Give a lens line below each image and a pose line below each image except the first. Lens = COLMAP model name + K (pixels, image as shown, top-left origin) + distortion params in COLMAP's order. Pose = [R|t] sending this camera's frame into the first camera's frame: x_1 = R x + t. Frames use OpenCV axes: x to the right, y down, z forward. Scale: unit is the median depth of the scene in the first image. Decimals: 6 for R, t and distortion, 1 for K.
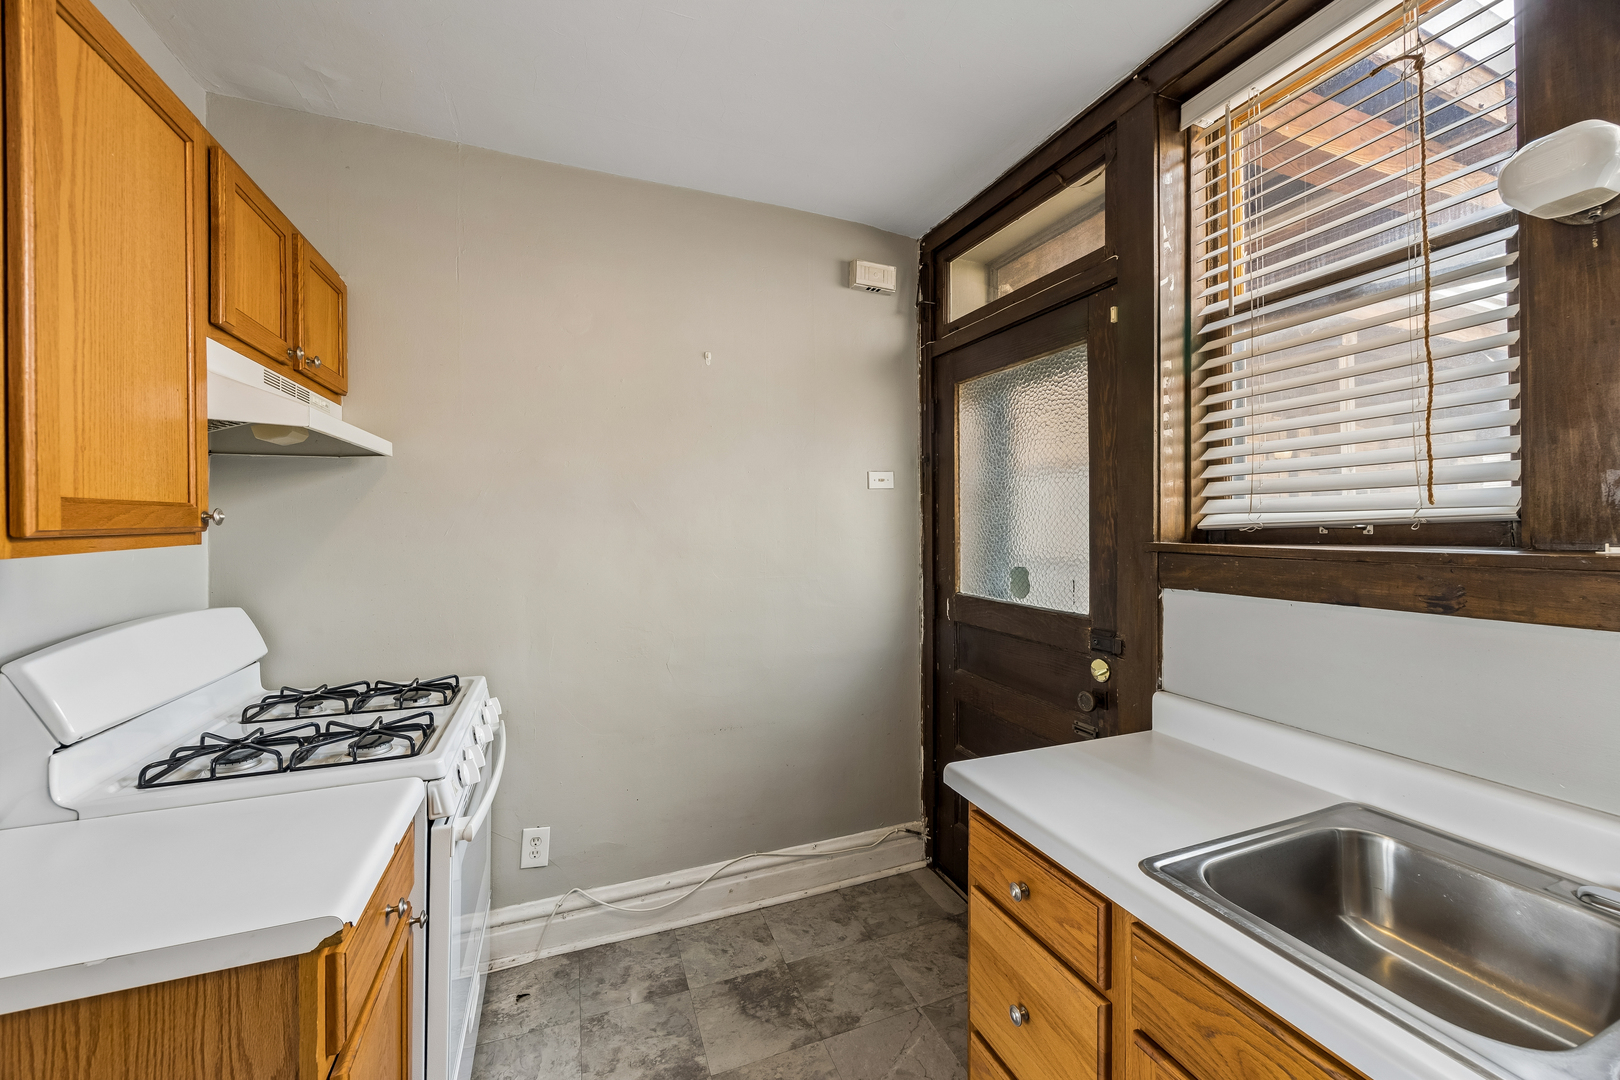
lens RADIAL K [[615.3, 0, 798.8], [0, 615.3, 521.5], [0, 0, 1]] dist [-0.003044, 0.000631]
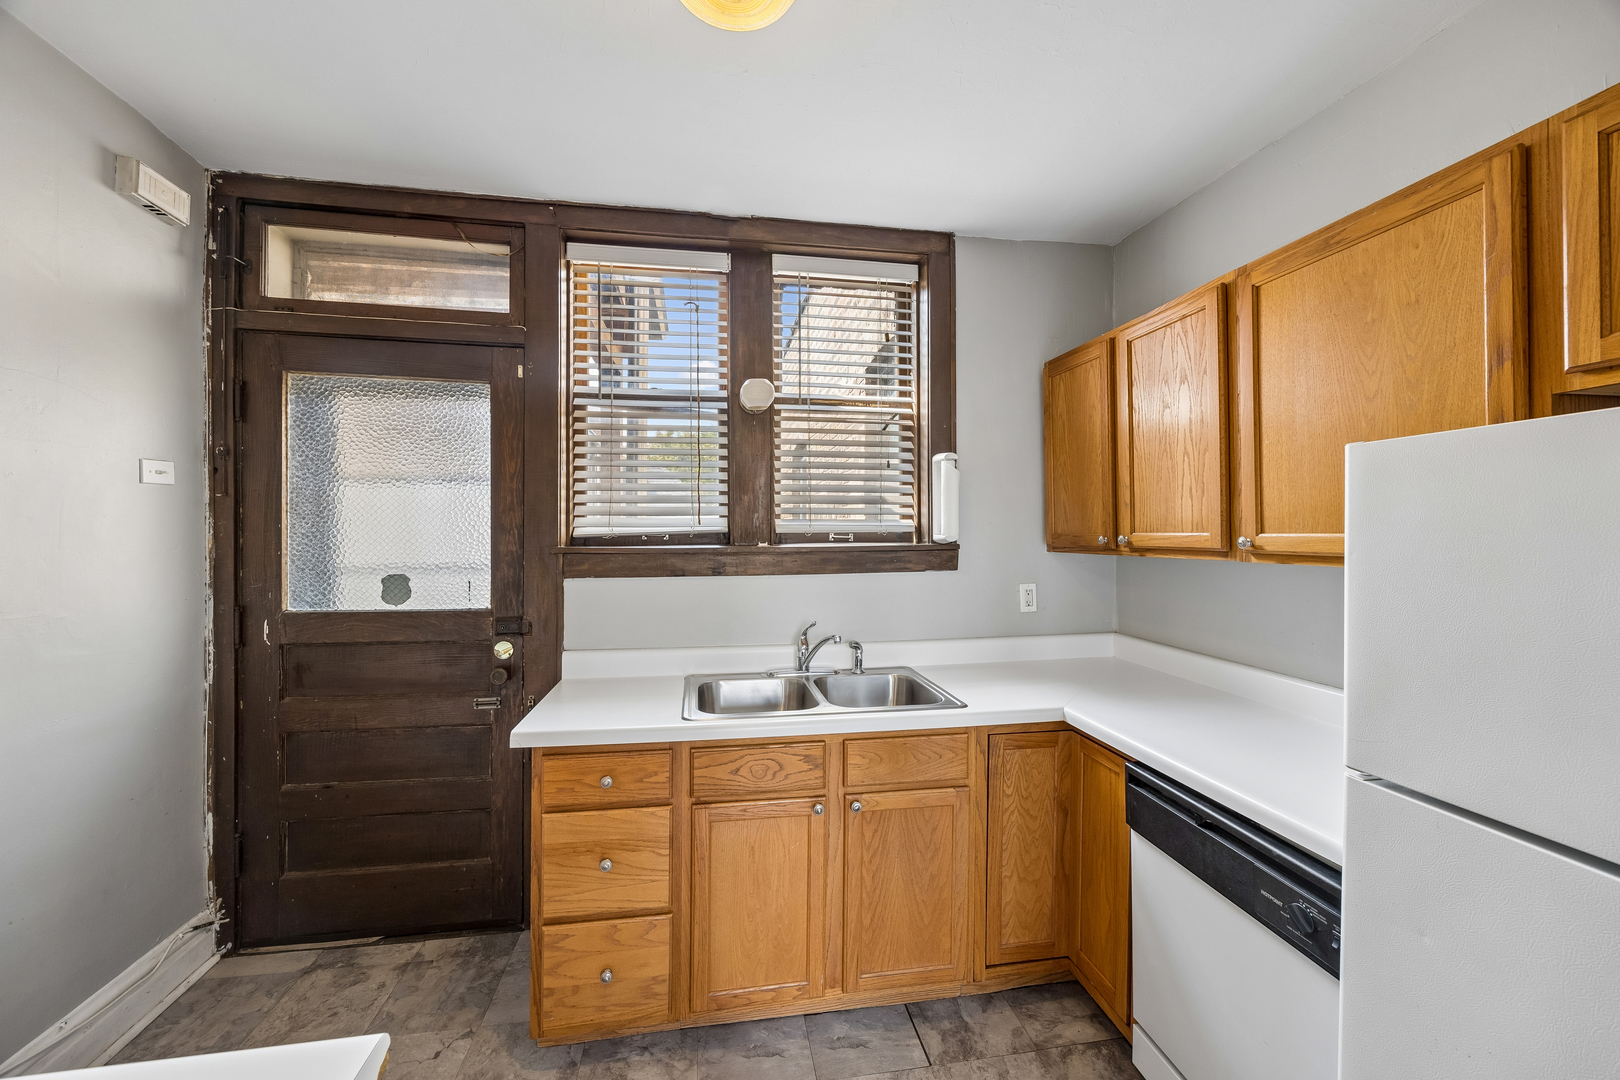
lens RADIAL K [[615.3, 0, 798.5], [0, 615.3, 530.3], [0, 0, 1]] dist [-0.003044, 0.000631]
pose [[0.223479, 0.005563, 0.974693, -0.423215], [-0.008832, 0.999954, -0.003683, -0.002192], [-0.974669, -0.007785, 0.223518, 0.093574]]
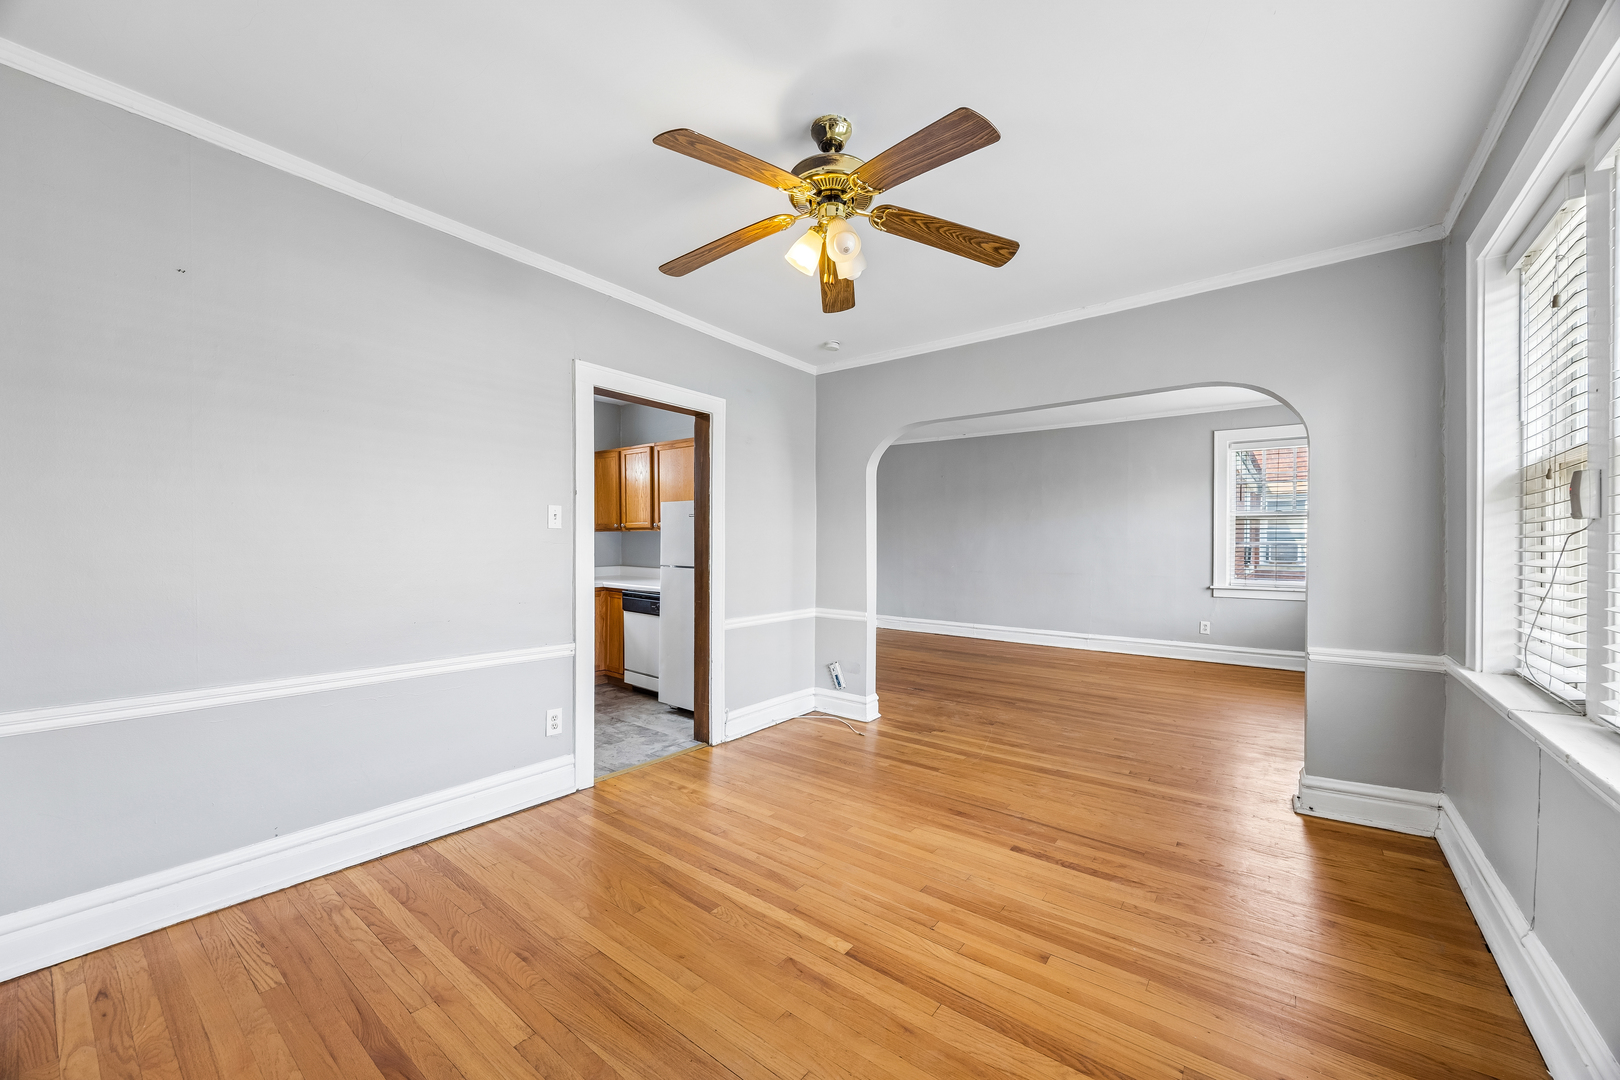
lens RADIAL K [[615.3, 0, 804.3], [0, 615.3, 548.7], [0, 0, 1]] dist [-0.003044, 0.000631]
pose [[-0.487110, -0.012529, 0.873251, -1.892571], [-0.013967, 0.999881, 0.006556, 0.066808], [-0.873229, -0.009003, -0.487227, 0.388498]]
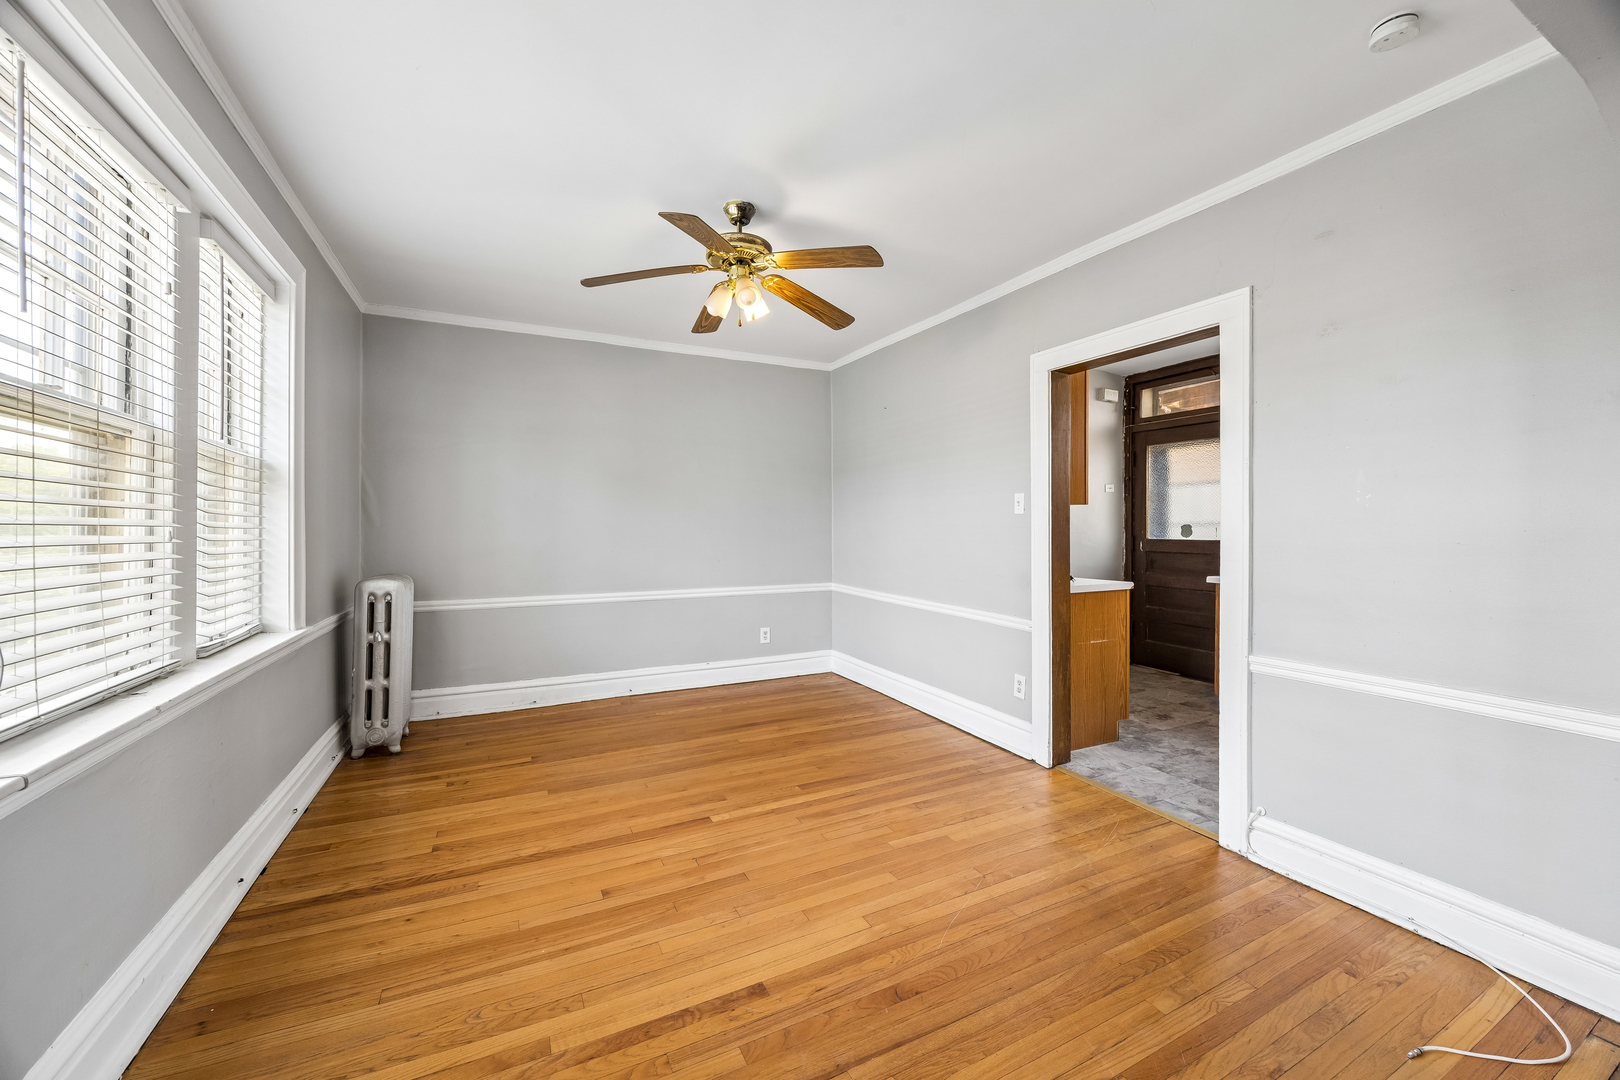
lens RADIAL K [[615.3, 0, 805.6], [0, 615.3, 536.6], [0, 0, 1]] dist [-0.003044, 0.000631]
pose [[0.997785, 0.001537, 0.066496, -1.131891], [-0.002992, 0.999758, 0.021789, 0.062793], [-0.066447, -0.021939, 0.997549, -1.158893]]
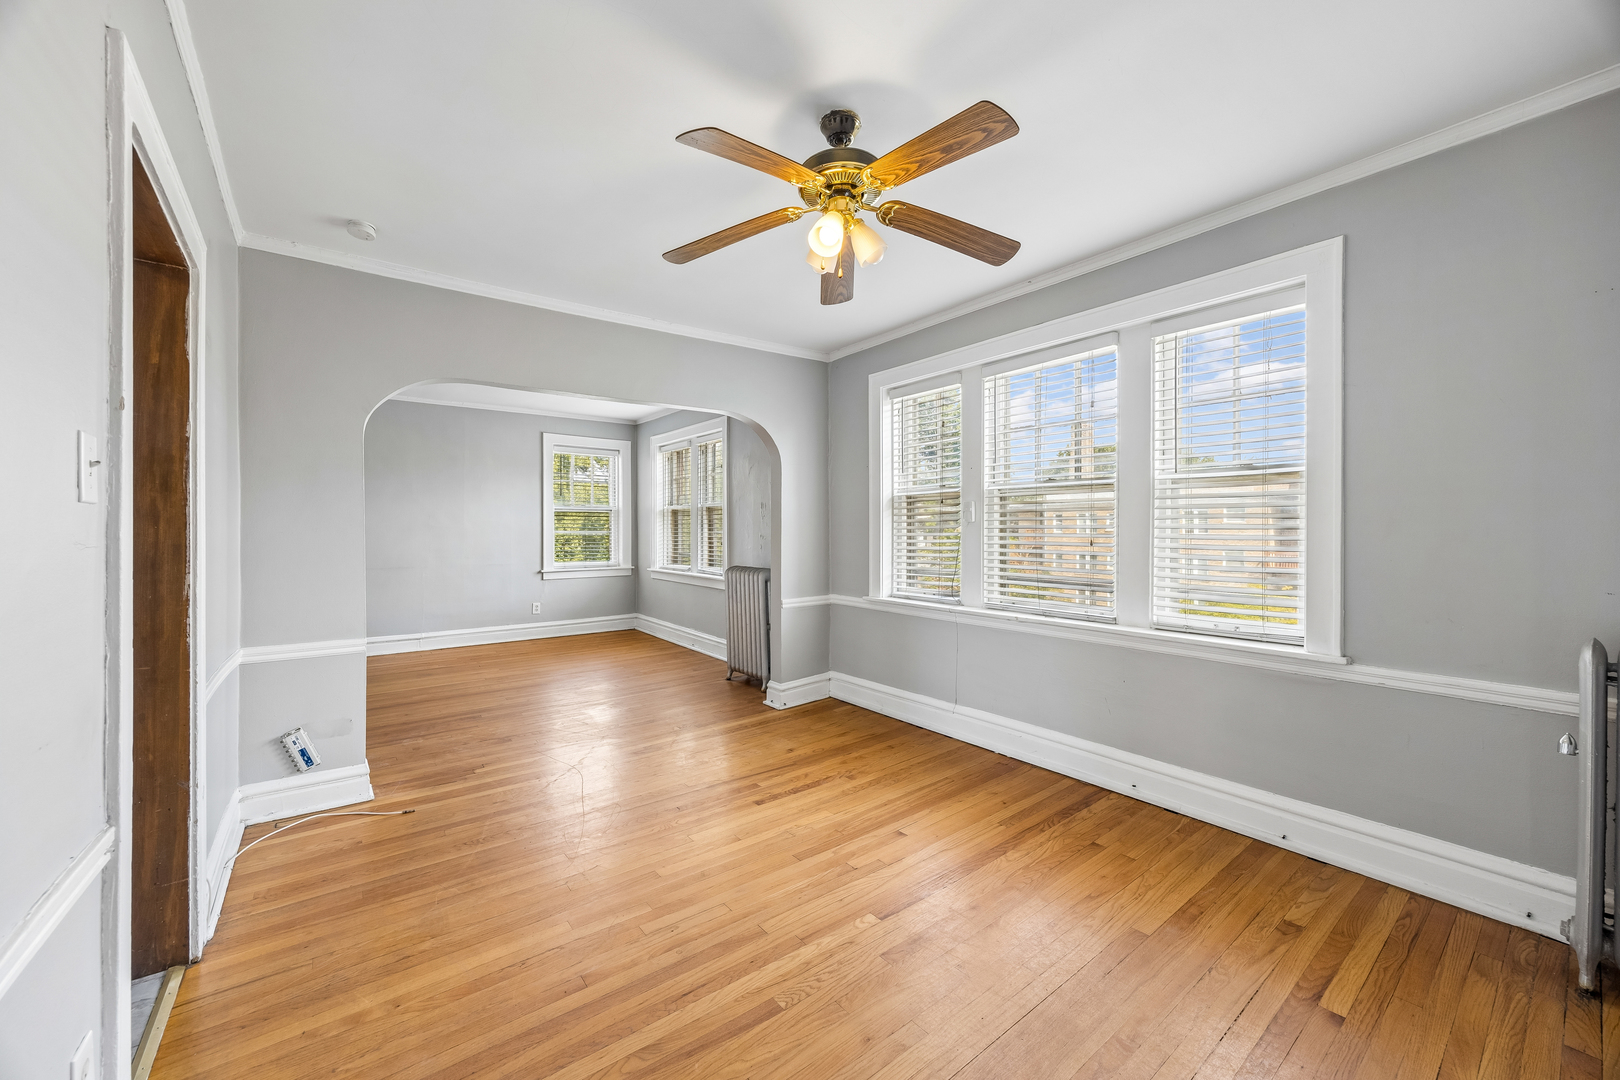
lens RADIAL K [[615.3, 0, 801.7], [0, 615.3, 533.0], [0, 0, 1]] dist [-0.003044, 0.000631]
pose [[-0.968416, 0.000075, -0.249340, -0.914595], [0.002092, 0.999967, -0.007825, 0.067317], [0.249331, -0.008100, -0.968384, 0.748851]]
